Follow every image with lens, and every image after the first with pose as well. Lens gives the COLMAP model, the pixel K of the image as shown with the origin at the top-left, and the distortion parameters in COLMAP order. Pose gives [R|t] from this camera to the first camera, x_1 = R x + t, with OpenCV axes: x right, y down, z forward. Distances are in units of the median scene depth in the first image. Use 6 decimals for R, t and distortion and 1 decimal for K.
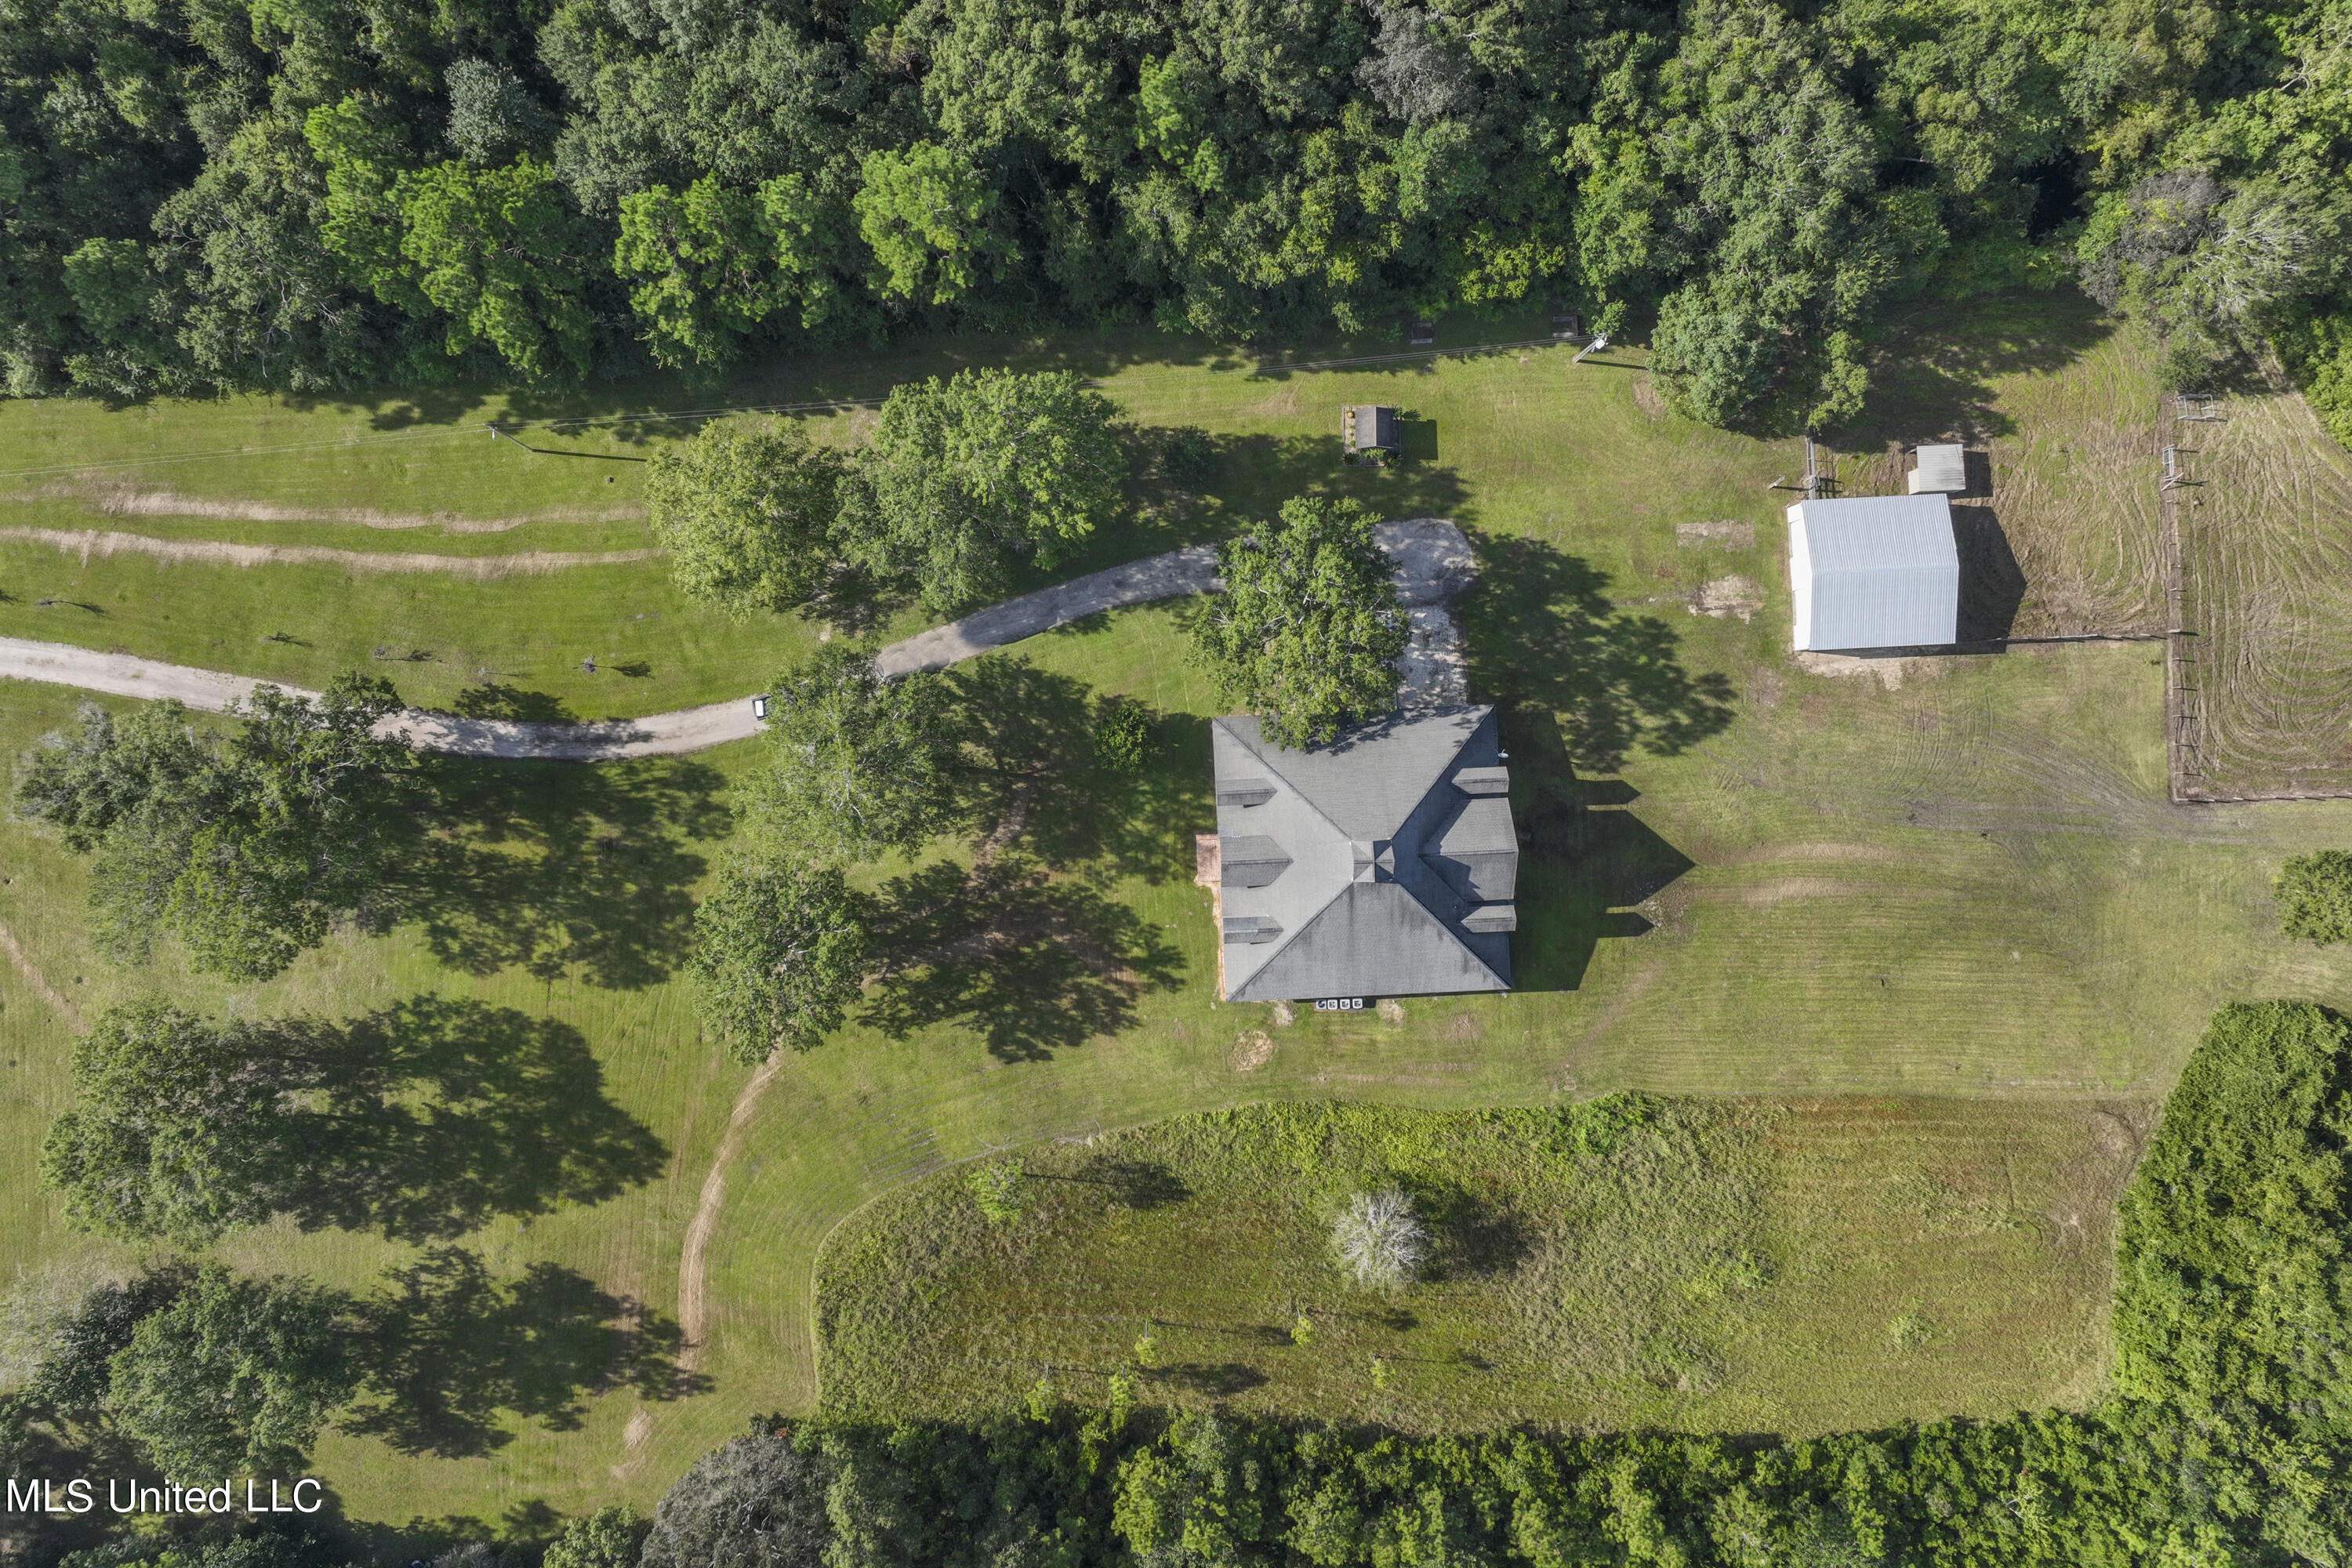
lens RADIAL K [[1595.8, 0, 1176.0], [0, 1595.8, 784.0], [0, 0, 1]] dist [0.000713, 0.001363]
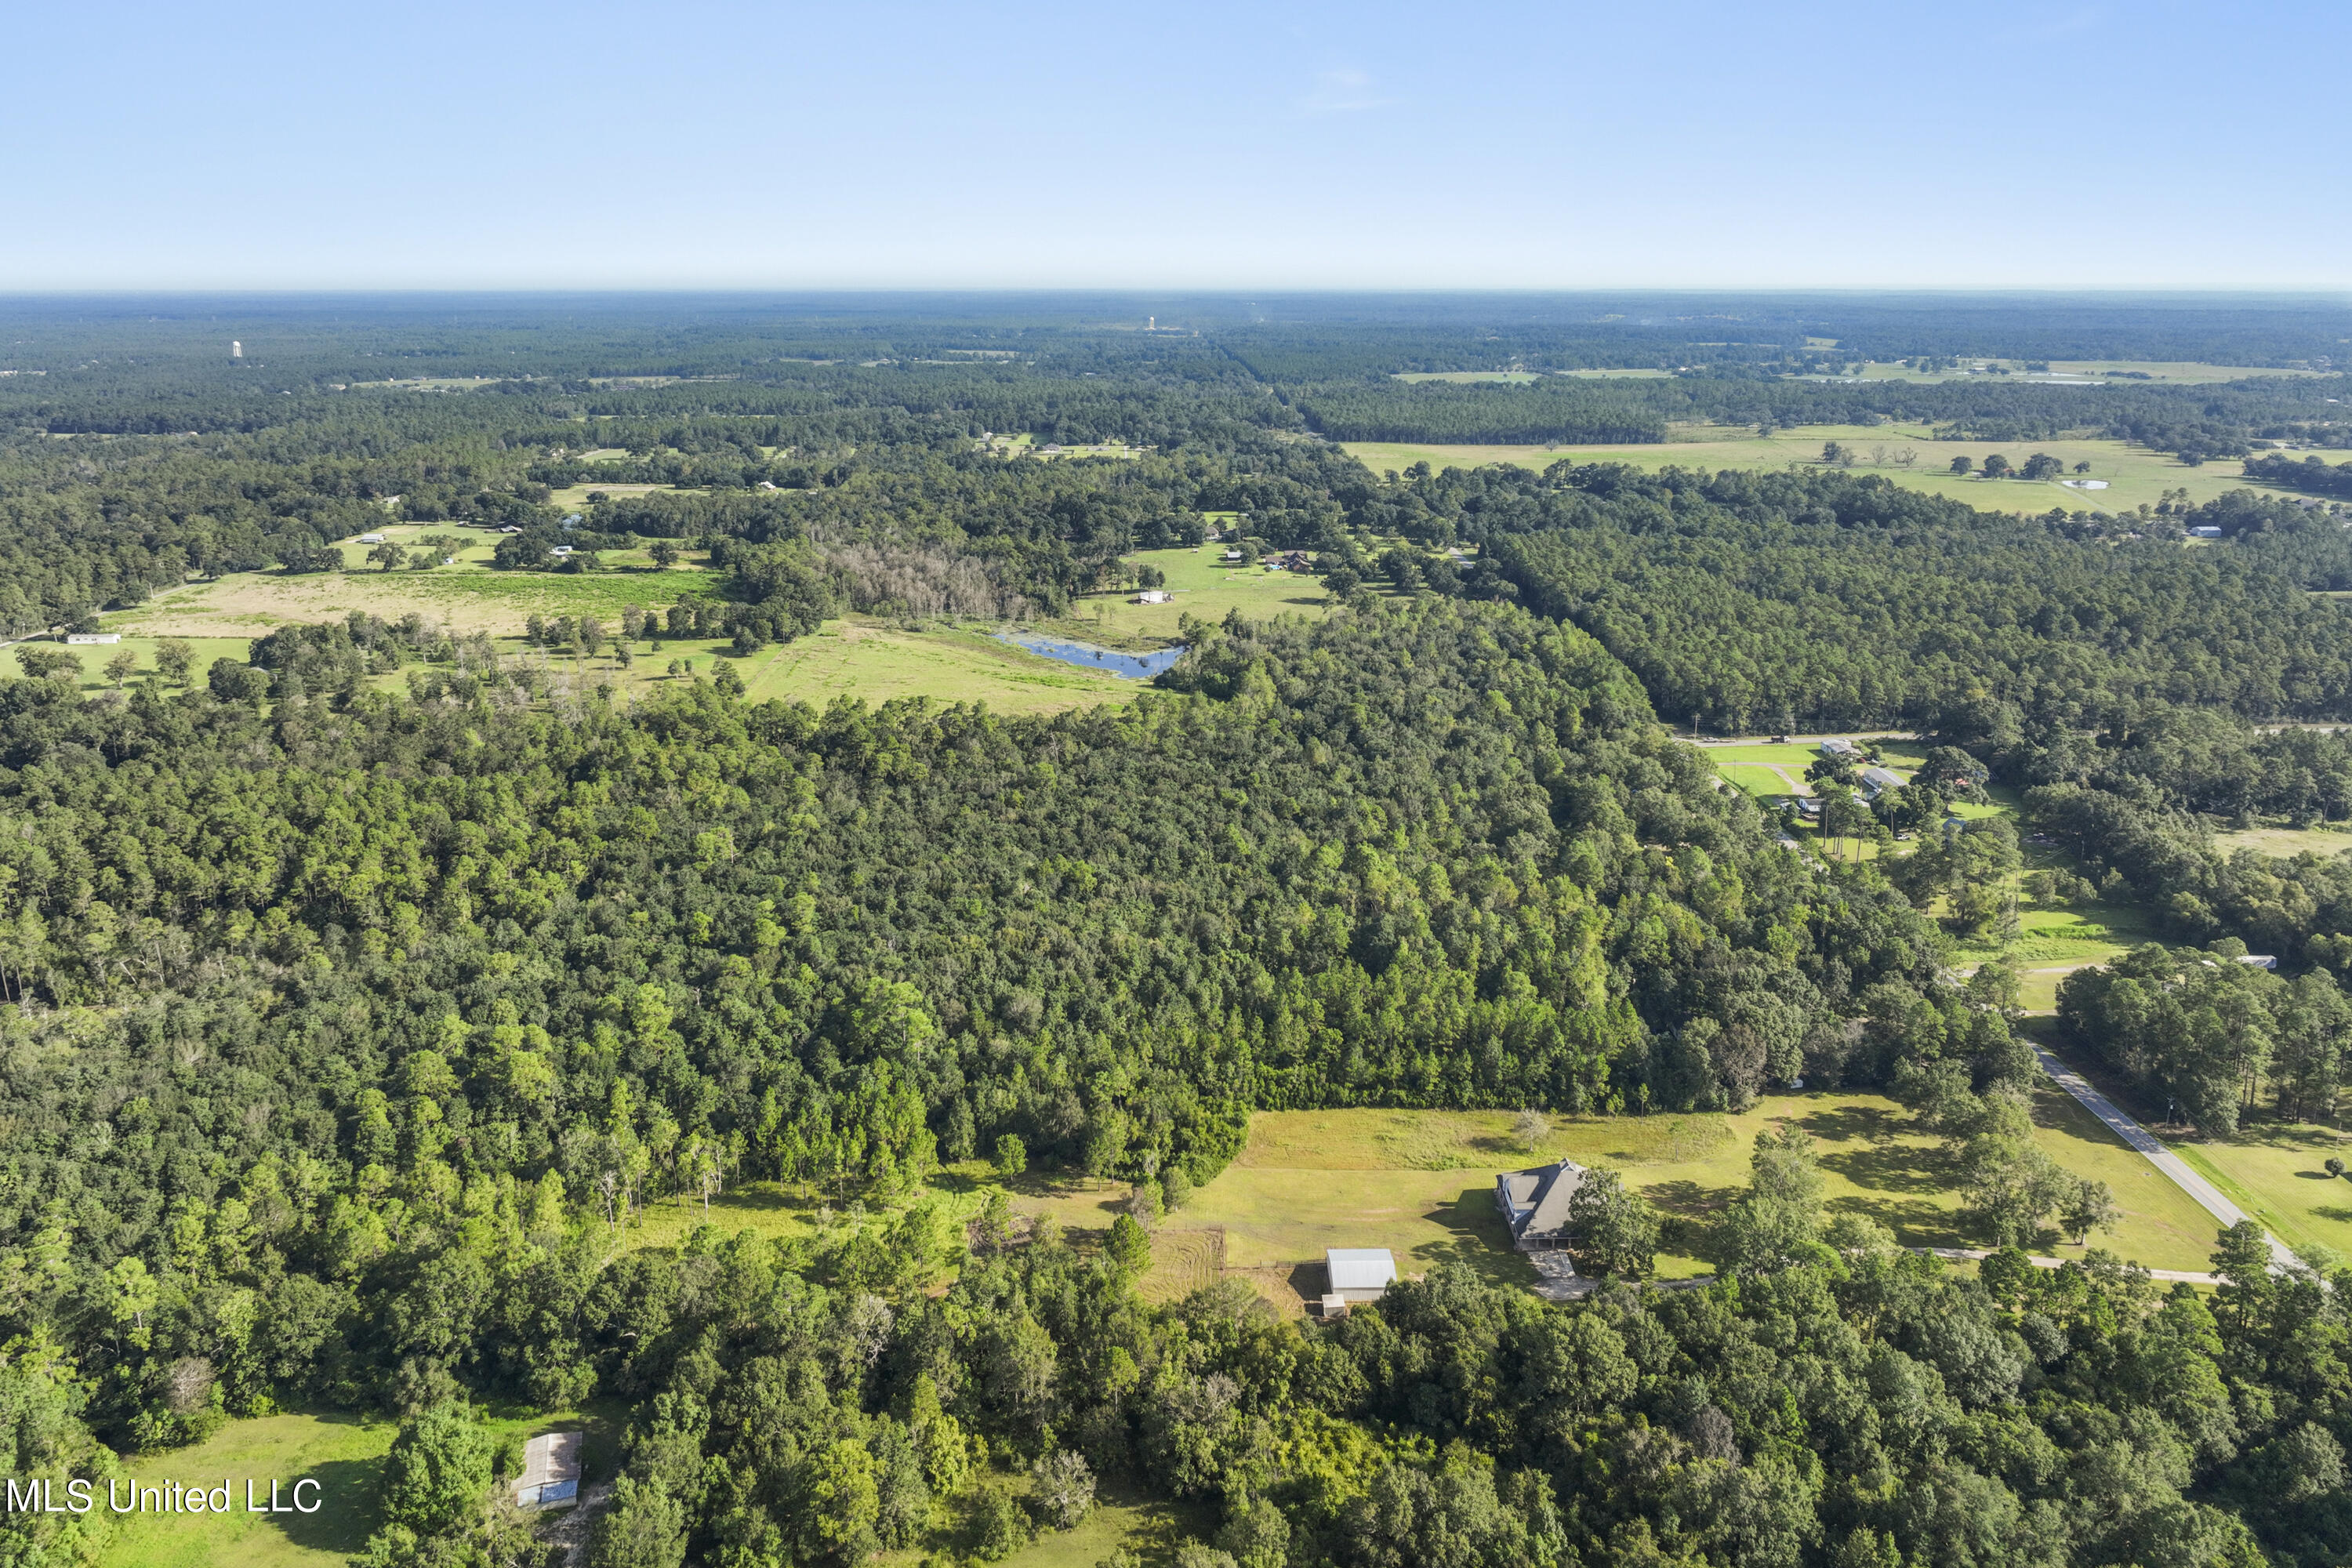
lens RADIAL K [[1595.8, 0, 1176.0], [0, 1595.8, 784.0], [0, 0, 1]] dist [0.000713, 0.001363]
pose [[-0.999157, -0.001944, 0.040995, 0.604281], [0.040002, -0.269398, 0.962198, -2.148391], [0.009173, 0.963027, 0.269249, -0.306779]]
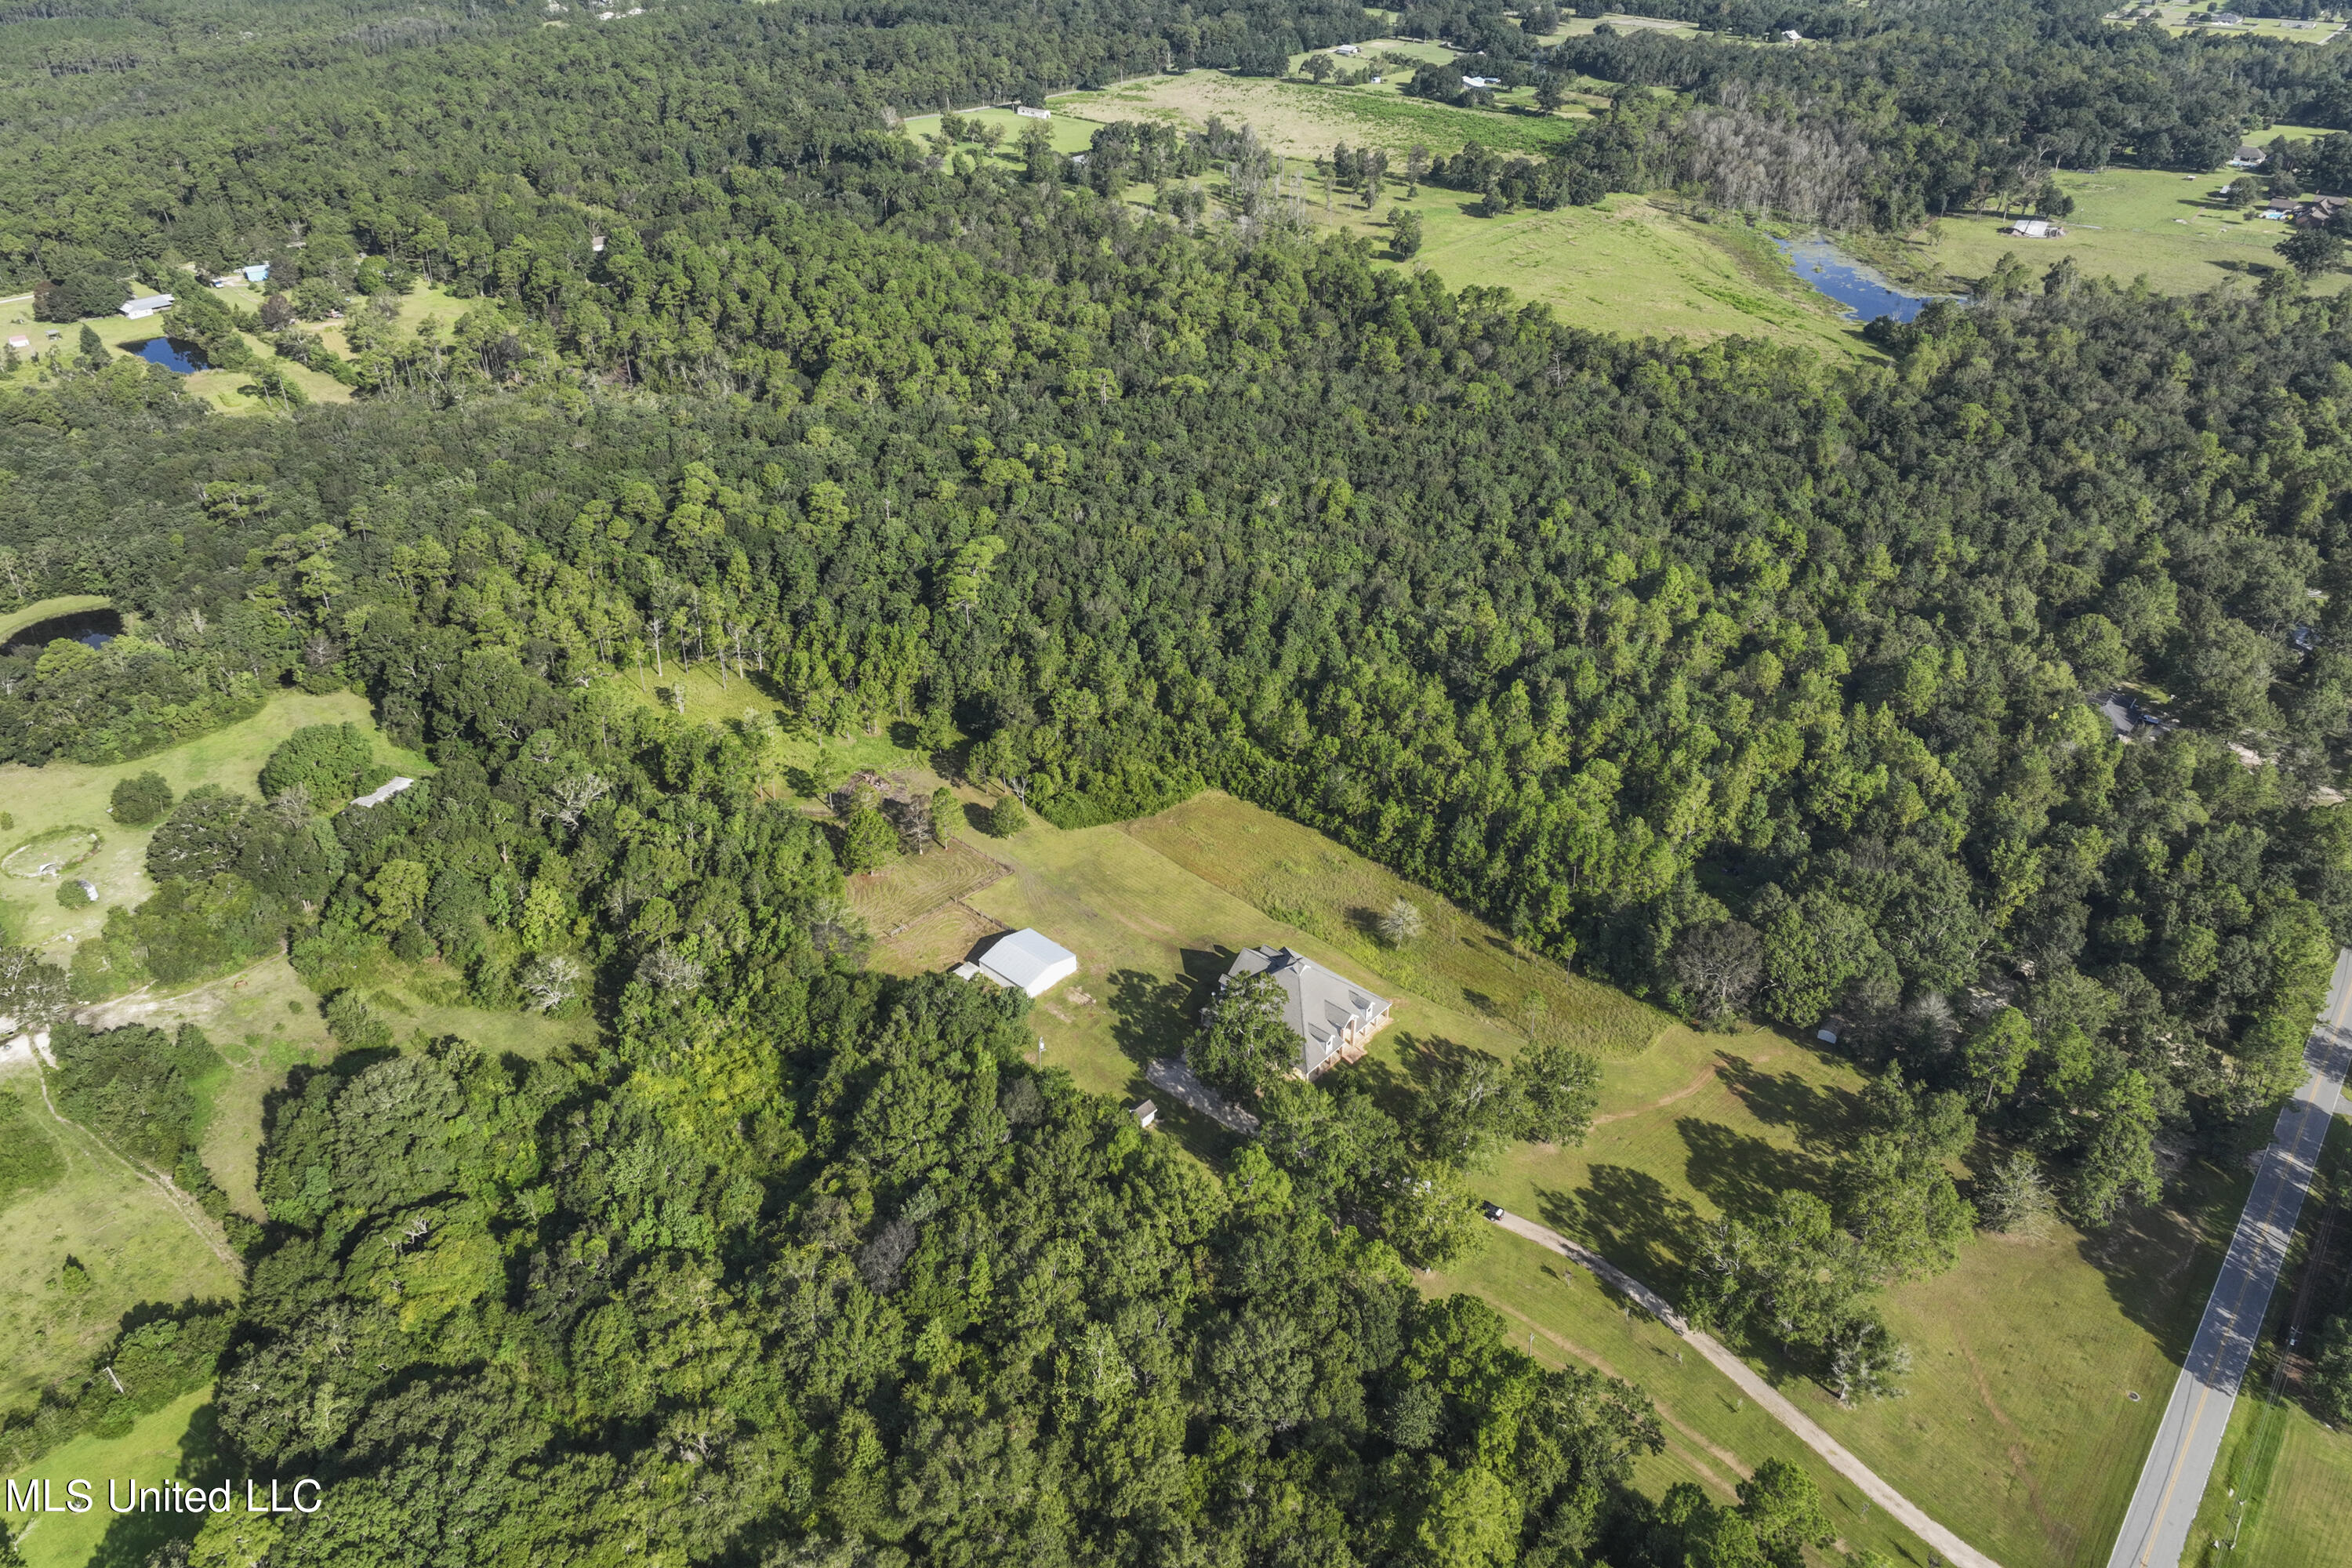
lens RADIAL K [[1595.8, 0, 1176.0], [0, 1595.8, 784.0], [0, 0, 1]] dist [0.000713, 0.001363]
pose [[-0.712103, -0.368832, 0.597388, -0.878781], [0.701836, -0.351791, 0.619410, -1.212798], [-0.018302, 0.860352, 0.509371, -0.291370]]
